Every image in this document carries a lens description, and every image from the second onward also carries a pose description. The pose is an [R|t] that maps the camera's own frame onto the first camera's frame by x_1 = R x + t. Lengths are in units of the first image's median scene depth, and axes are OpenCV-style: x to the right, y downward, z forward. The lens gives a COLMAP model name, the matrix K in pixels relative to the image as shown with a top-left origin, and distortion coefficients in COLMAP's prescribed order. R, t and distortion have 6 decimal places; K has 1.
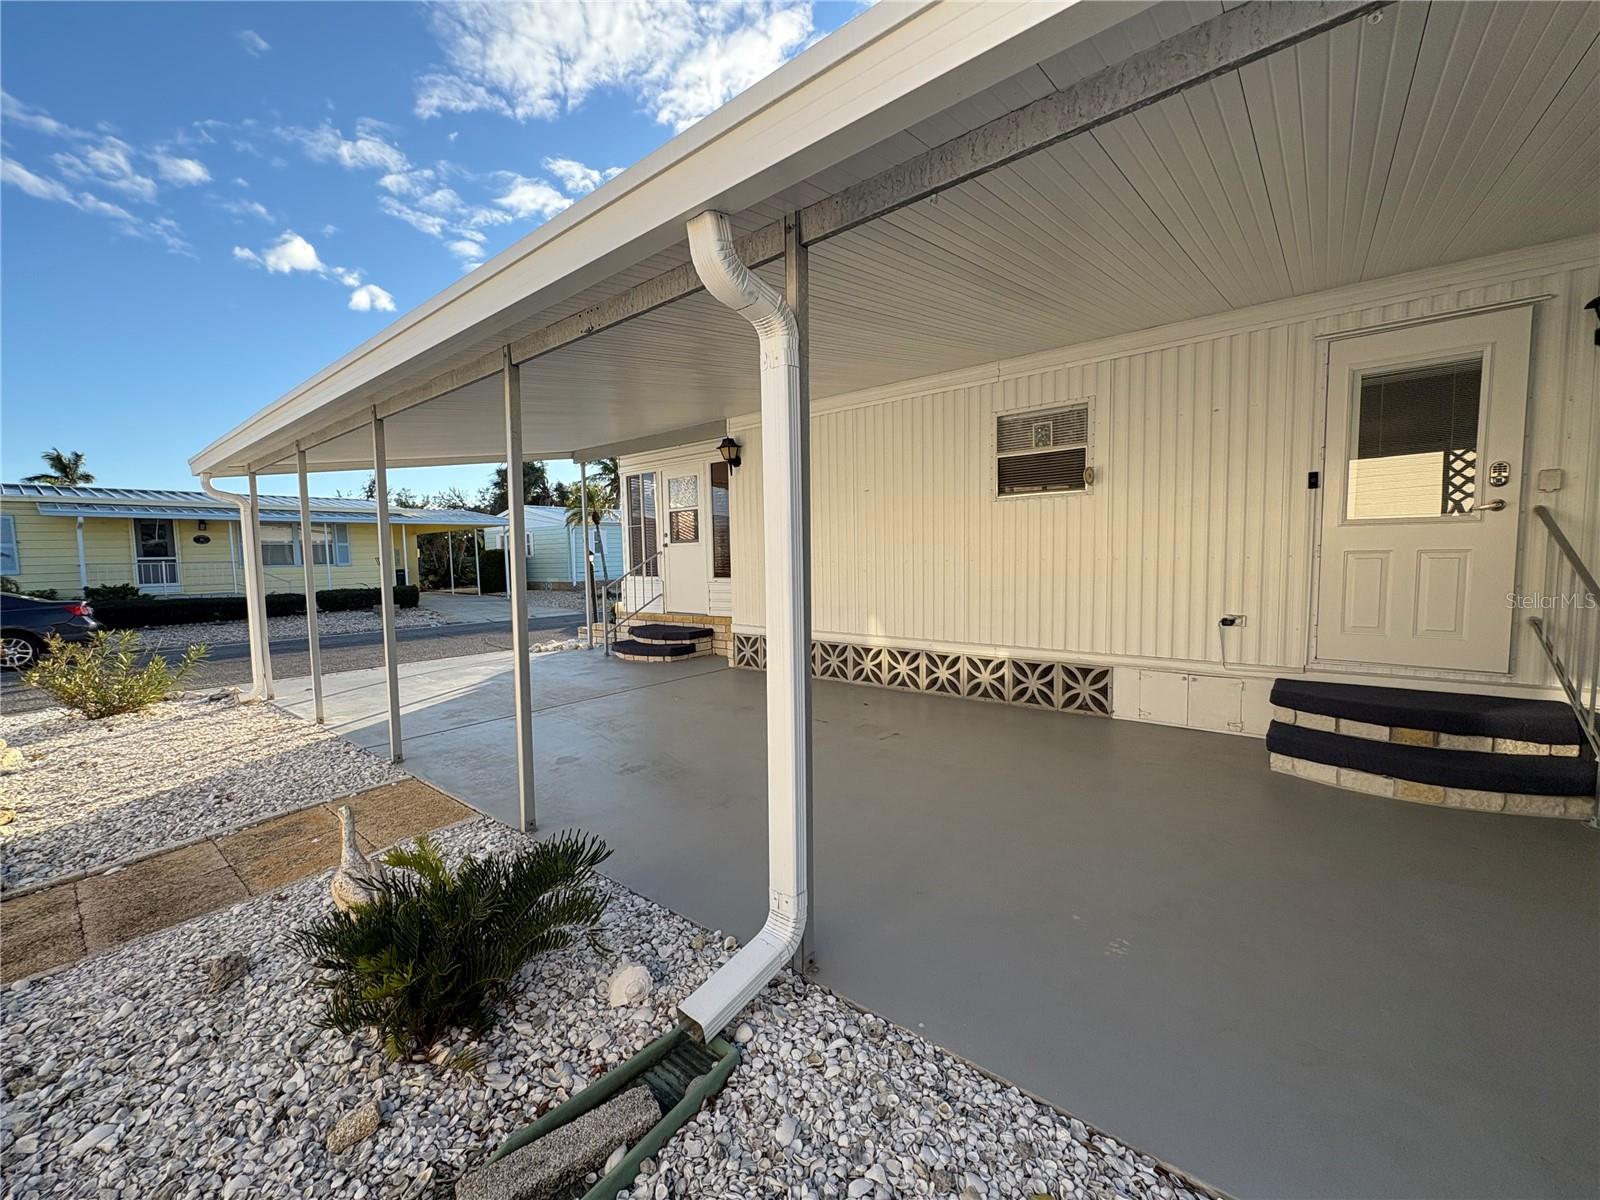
lens RADIAL K [[638.5, 0, 801.6], [0, 638.5, 601.5], [0, 0, 1]] dist [-0.000556, -0.000162]
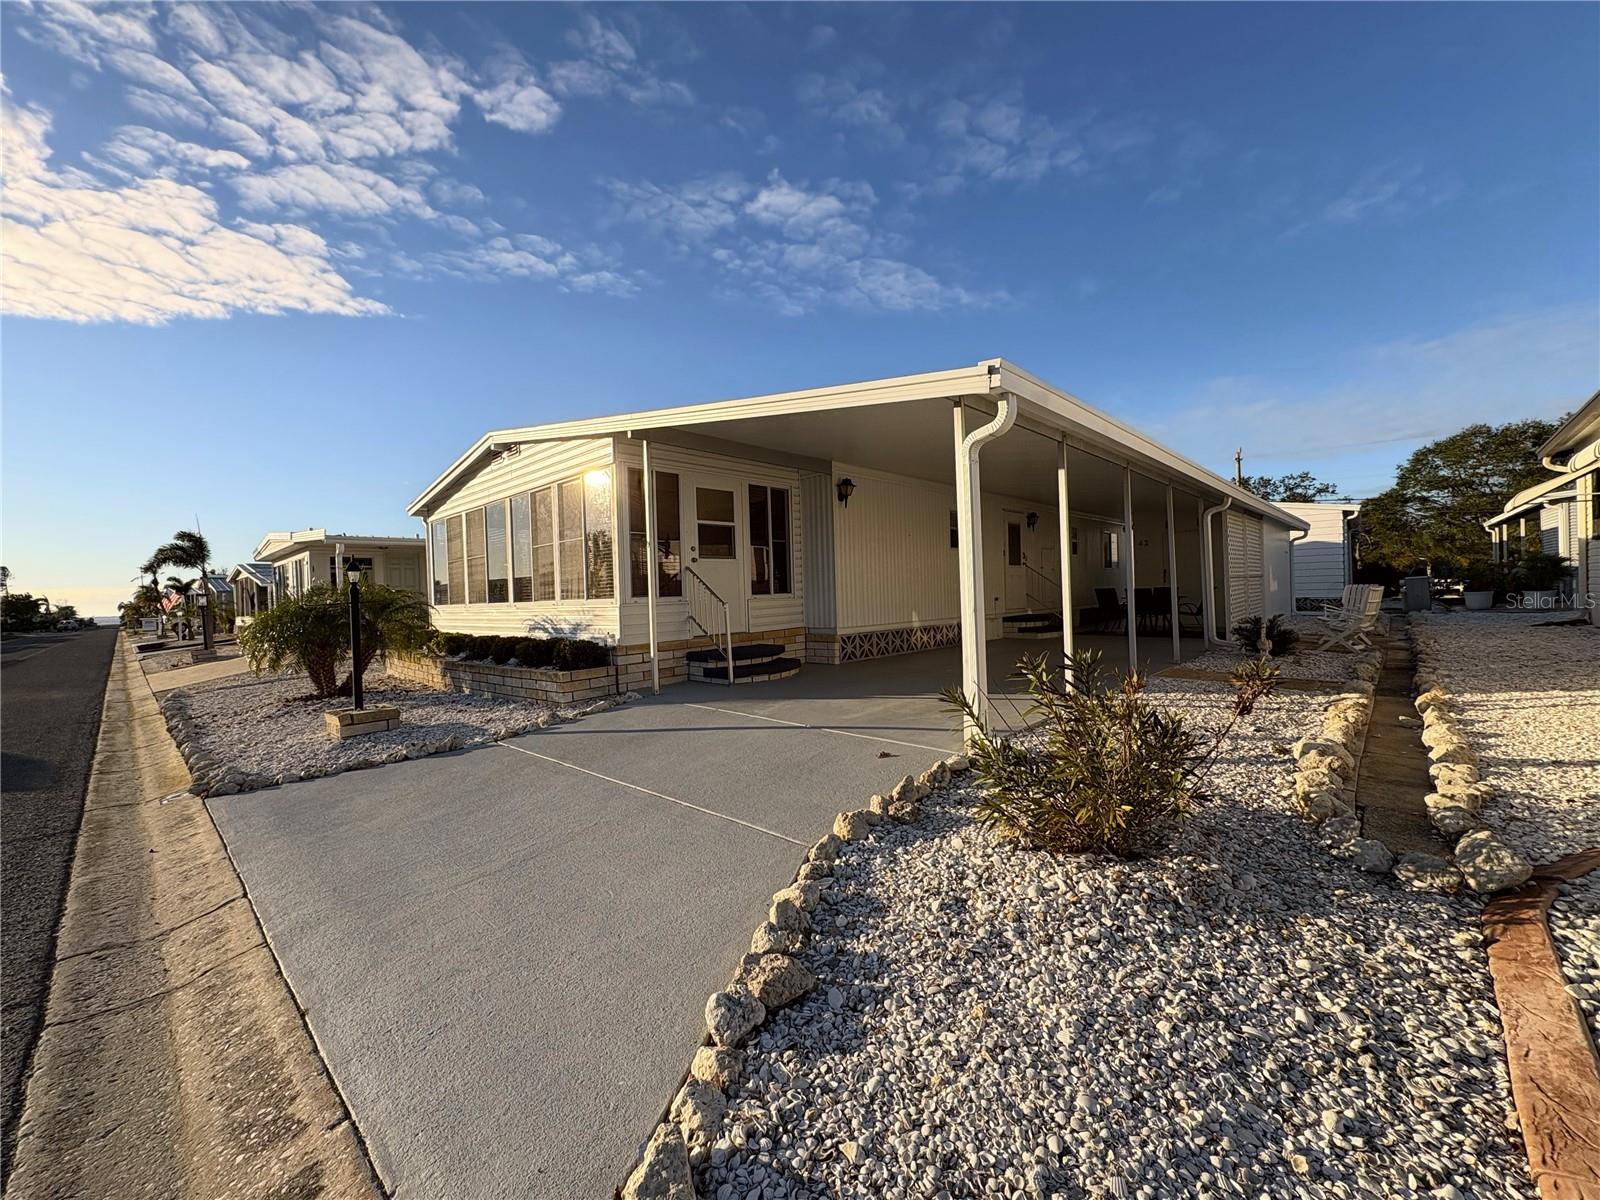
lens RADIAL K [[638.5, 0, 800.2], [0, 638.5, 599.8], [0, 0, 1]] dist [-0.000556, -0.000162]
pose [[0.065716, 0.011004, 0.997778, -1.336714], [0.103052, 0.994517, -0.017755, -0.003606], [-0.992503, 0.103990, 0.064222, 0.995890]]
